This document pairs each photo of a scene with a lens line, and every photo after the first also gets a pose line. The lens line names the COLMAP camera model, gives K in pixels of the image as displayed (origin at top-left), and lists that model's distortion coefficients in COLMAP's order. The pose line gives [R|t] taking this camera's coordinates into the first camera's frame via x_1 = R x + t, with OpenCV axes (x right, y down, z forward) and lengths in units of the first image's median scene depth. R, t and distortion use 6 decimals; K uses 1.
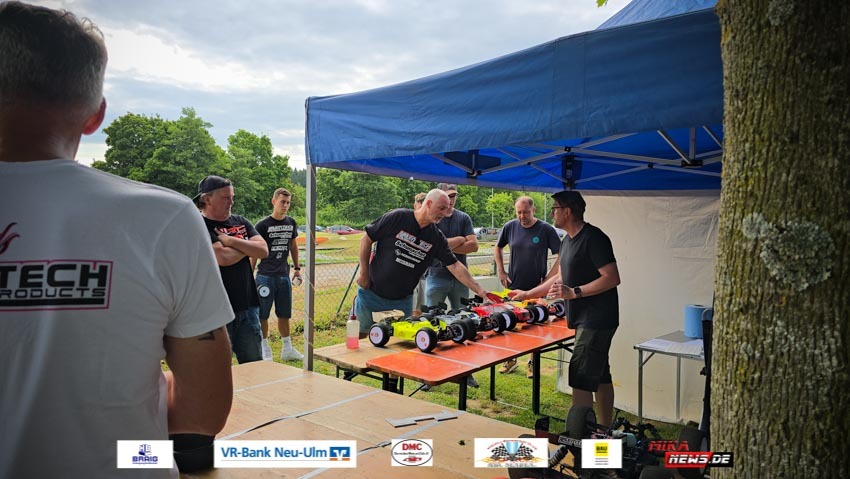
lens RADIAL K [[607.5, 0, 422.2], [0, 607.5, 235.8], [0, 0, 1]] dist [0.017854, -0.010824]
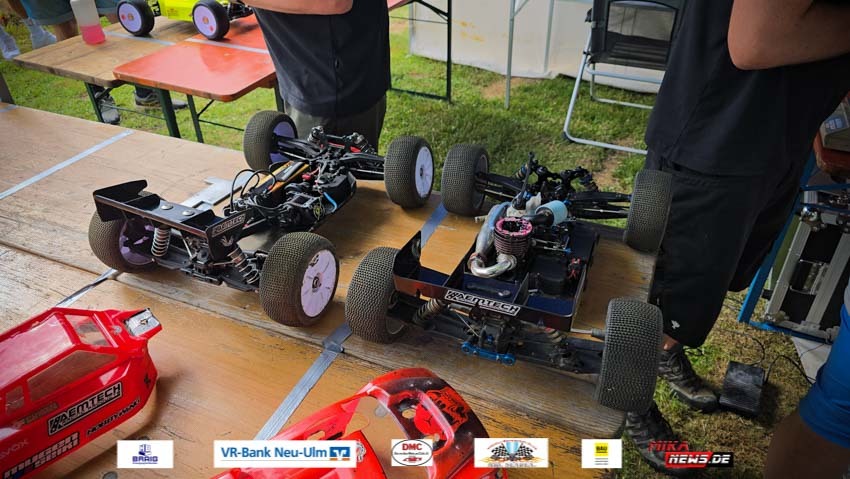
lens RADIAL K [[609.8, 0, 424.8], [0, 609.8, 244.2], [0, 0, 1]] dist [-0.000527, 0.005587]
pose [[0.966219, -0.170579, 0.193192, 0.055230], [0.036143, 0.831895, 0.553755, 0.019611], [-0.255175, -0.528066, 0.809958, 0.281497]]
